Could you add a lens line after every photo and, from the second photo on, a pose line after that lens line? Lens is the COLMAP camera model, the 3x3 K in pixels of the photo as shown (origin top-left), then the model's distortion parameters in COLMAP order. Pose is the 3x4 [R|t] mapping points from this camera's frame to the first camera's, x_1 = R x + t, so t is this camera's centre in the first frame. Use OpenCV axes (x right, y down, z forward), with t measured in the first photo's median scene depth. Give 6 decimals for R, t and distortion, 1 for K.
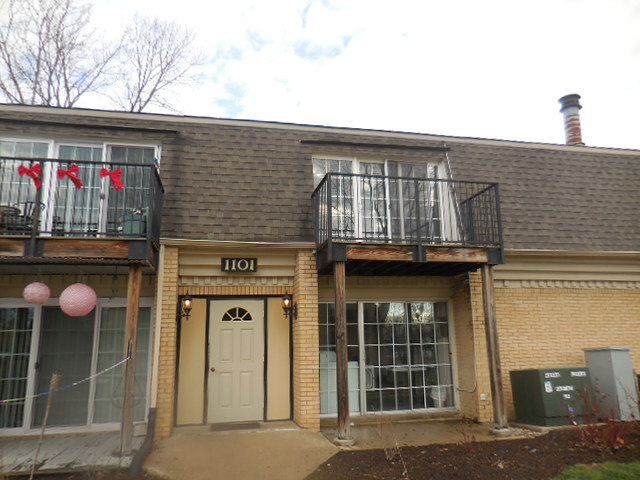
lens RADIAL K [[489.7, 0, 320.0], [0, 489.7, 235.5], [0, 0, 1]] dist [-0.006456, 0.005922]
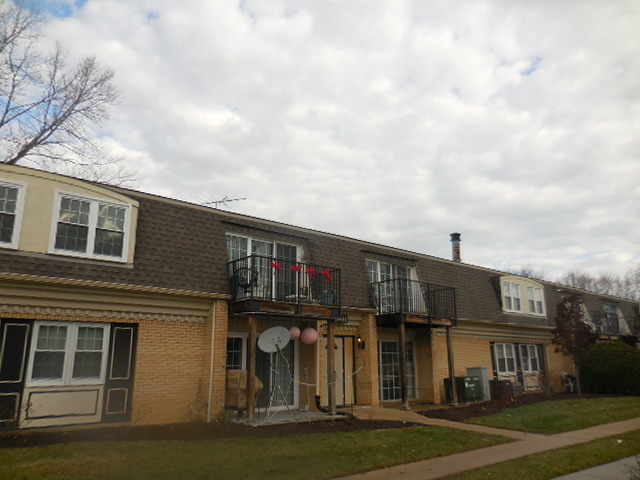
lens RADIAL K [[489.7, 0, 318.8], [0, 489.7, 241.3], [0, 0, 1]] dist [-0.006456, 0.005922]
pose [[0.882161, 0.129672, 0.452744, -1.076751], [-0.109348, 0.991471, -0.070909, -0.086413], [-0.458078, 0.013047, 0.888816, -0.581523]]
